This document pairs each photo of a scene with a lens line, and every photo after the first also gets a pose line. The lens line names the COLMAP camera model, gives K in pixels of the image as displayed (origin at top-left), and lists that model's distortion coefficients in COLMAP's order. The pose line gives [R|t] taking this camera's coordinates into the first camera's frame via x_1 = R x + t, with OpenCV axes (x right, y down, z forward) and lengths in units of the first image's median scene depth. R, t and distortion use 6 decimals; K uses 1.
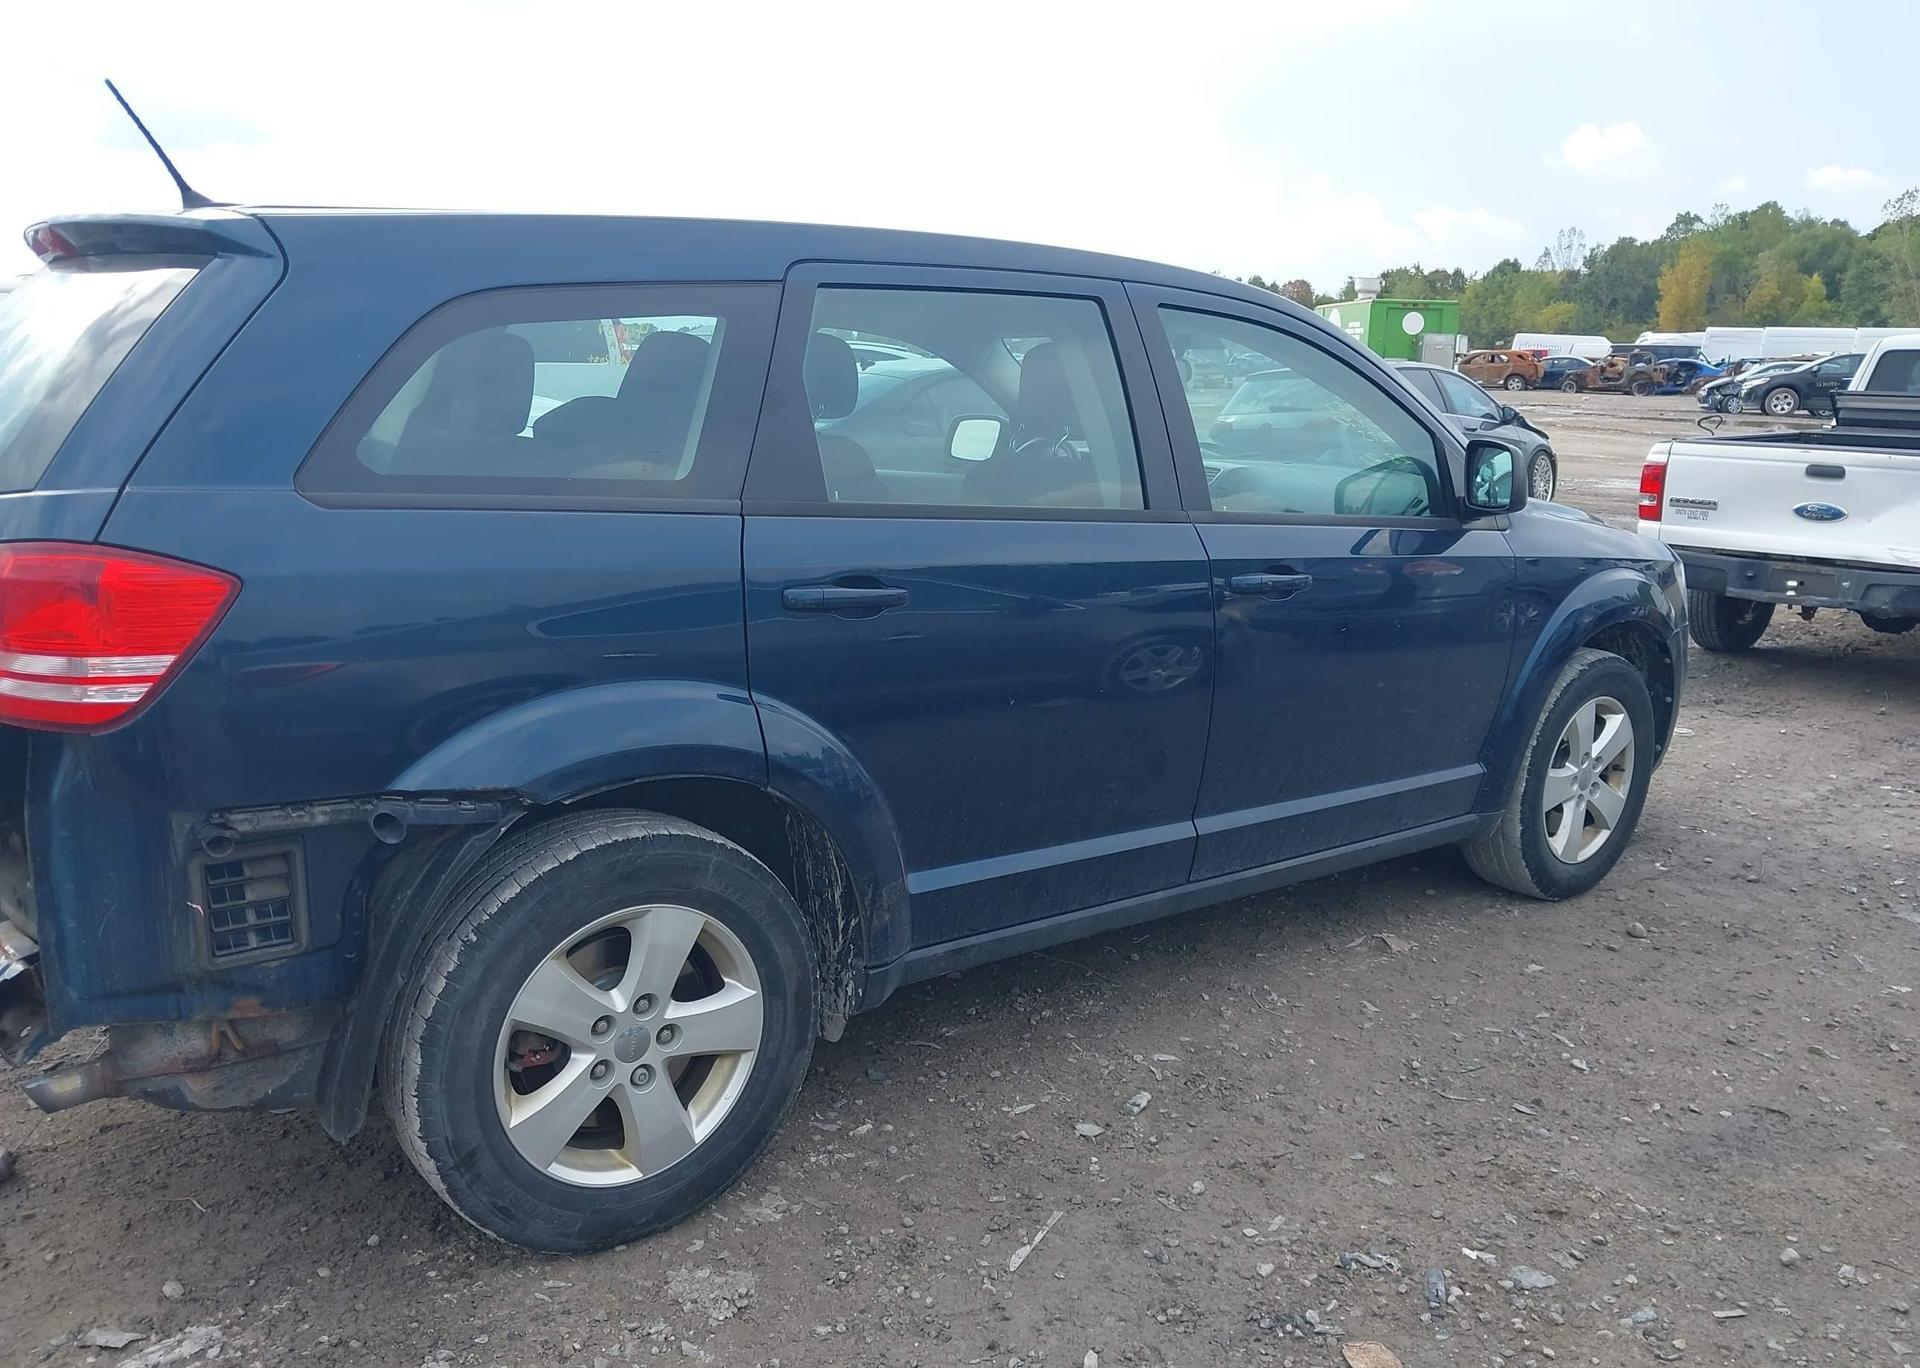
lens RADIAL K [[1520.9, 0, 950.3], [0, 1520.9, 689.9], [0, 0, 1]] dist [-0.000439, -0.013495]
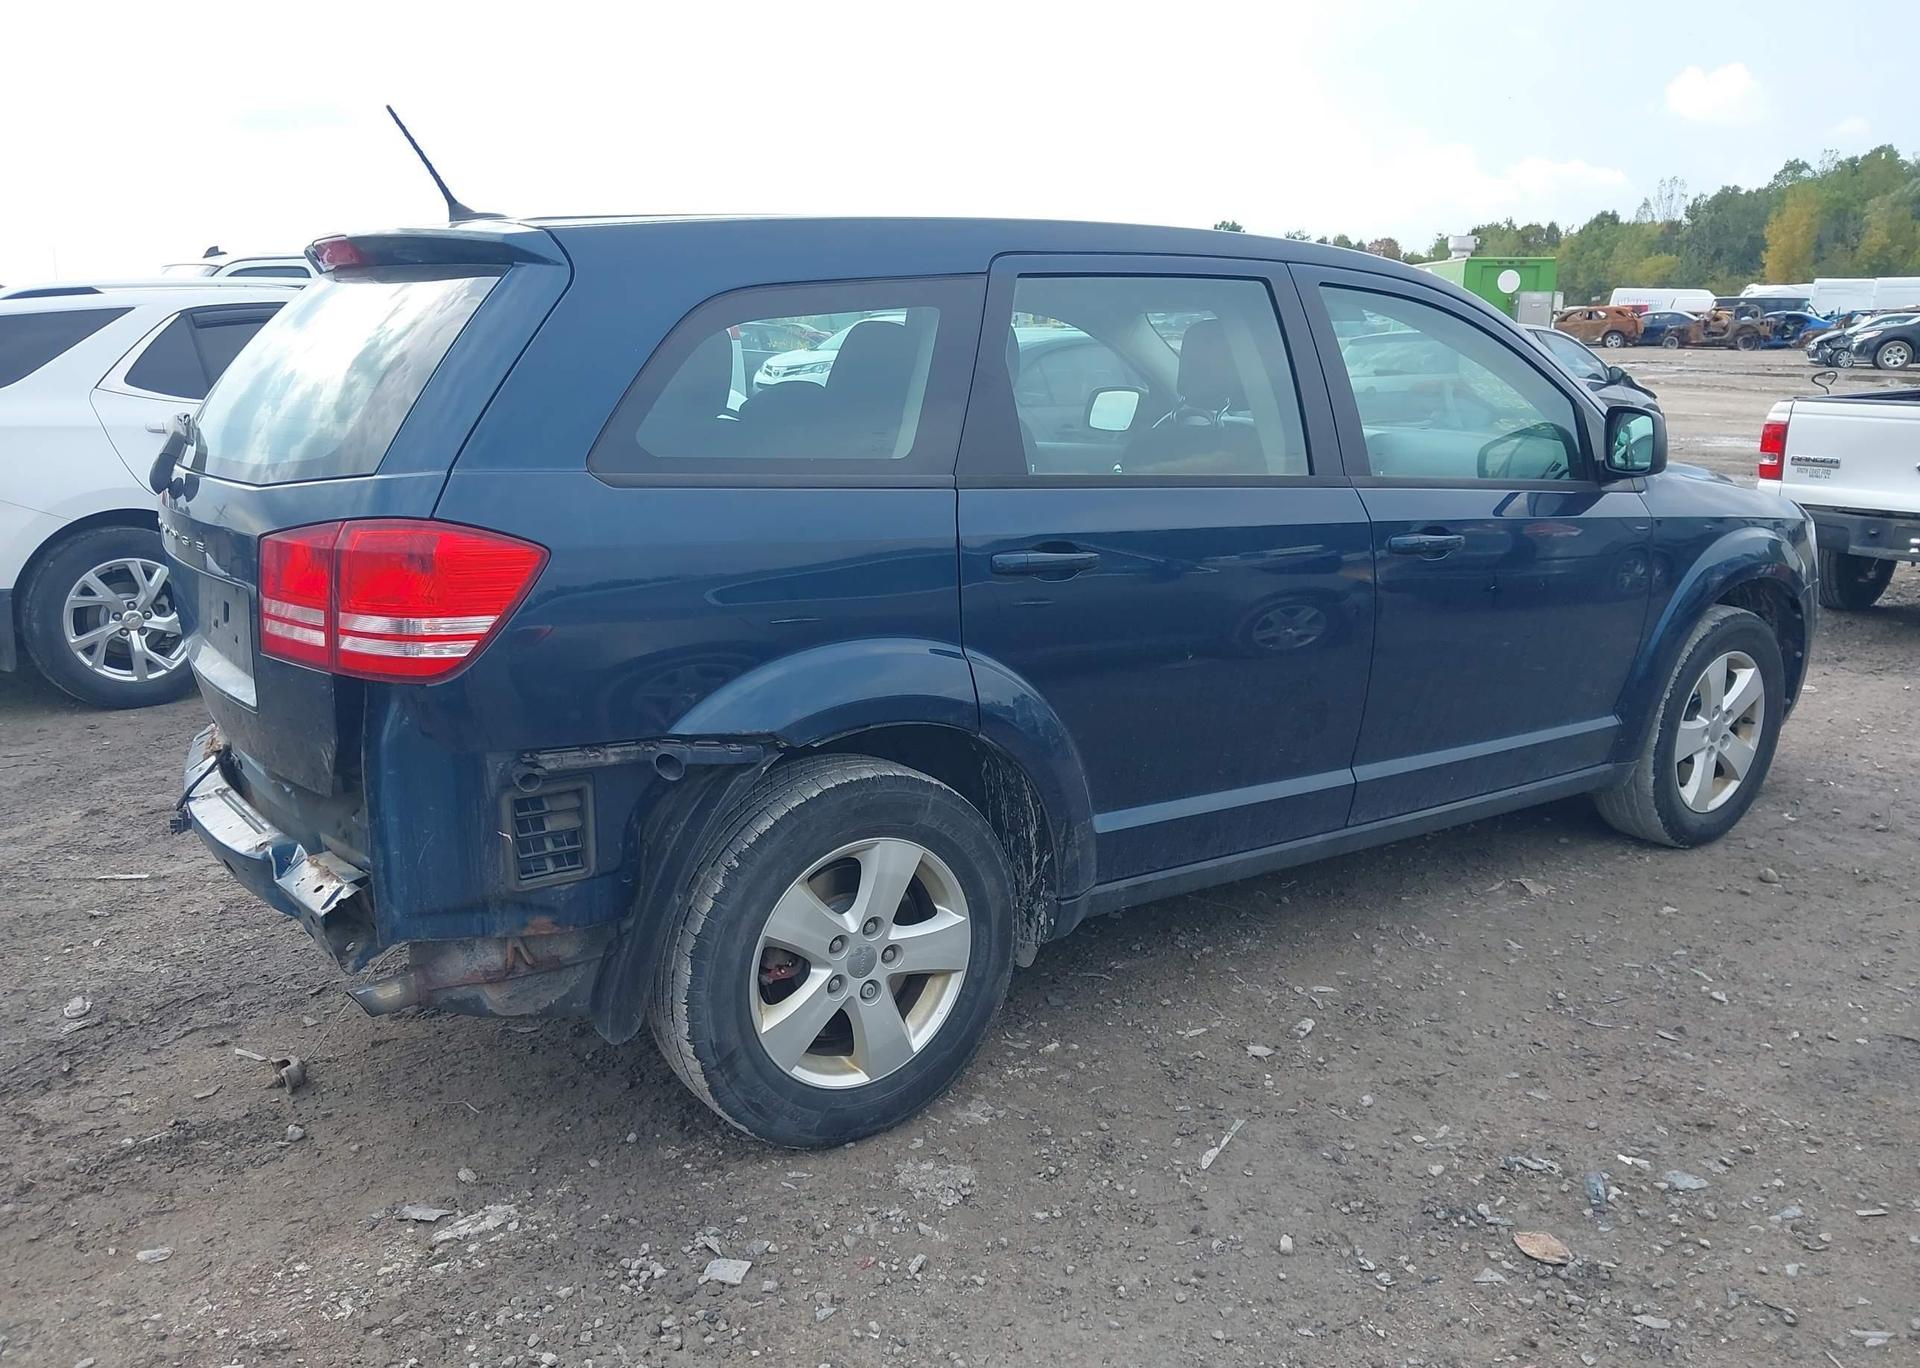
lens RADIAL K [[1520.9, 0, 946.3], [0, 1520.9, 699.6], [0, 0, 1]] dist [-0.000439, -0.013495]
pose [[0.998399, -0.006762, -0.056165, -0.073691], [0.008215, 0.999637, 0.025669, 0.009619], [0.055971, -0.026089, 0.998091, -0.095612]]
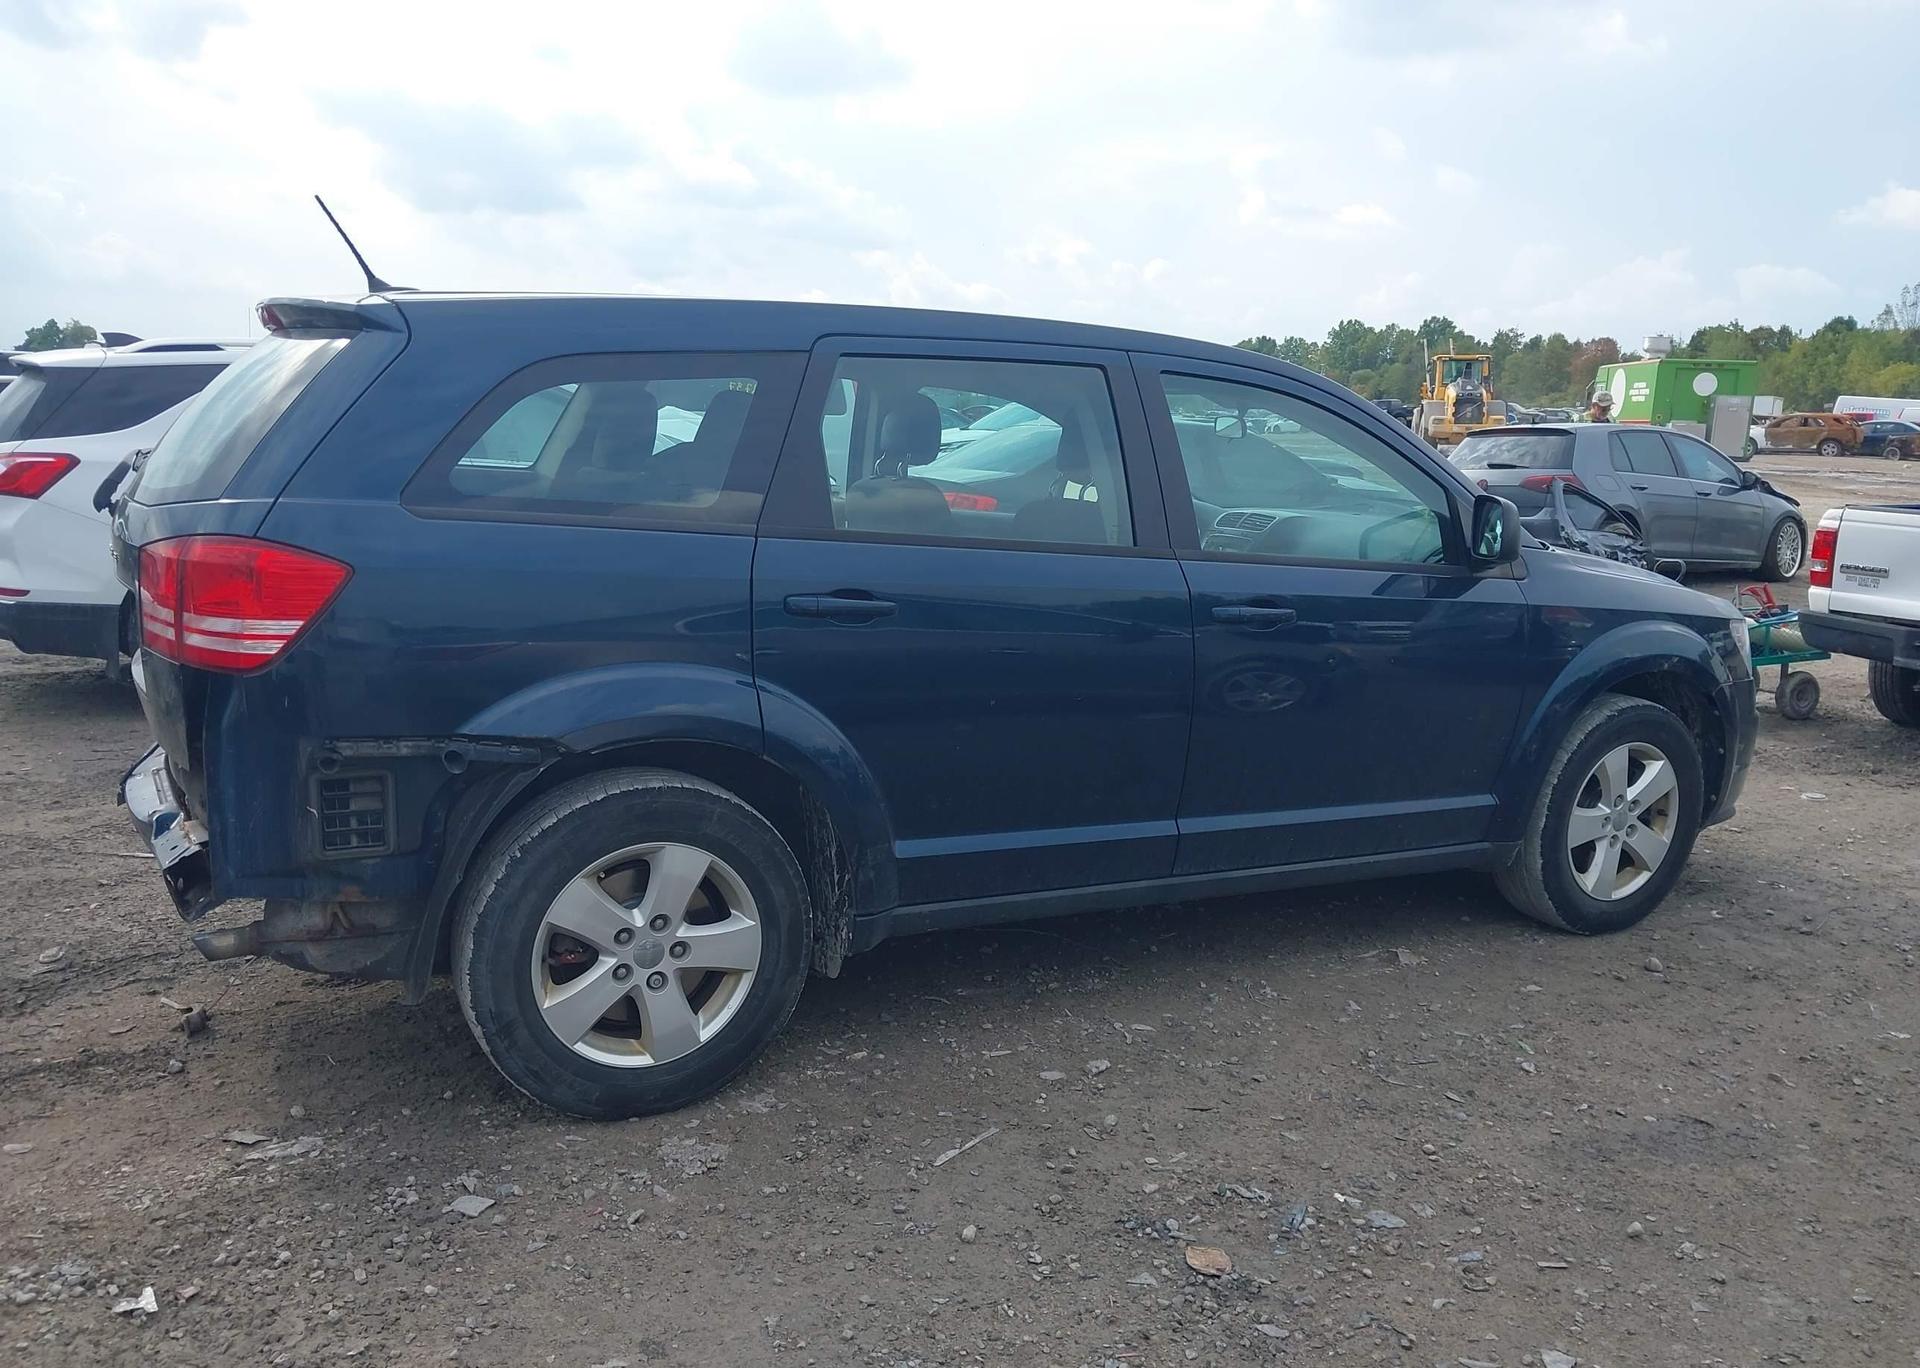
lens RADIAL K [[1520.9, 0, 962.1], [0, 1520.9, 697.7], [0, 0, 1]] dist [-0.000439, -0.013495]
pose [[0.984144, 0.046398, -0.171193, 0.223263], [-0.051252, 0.998396, -0.024040, 0.034487], [0.169803, 0.032433, 0.984944, -0.176706]]
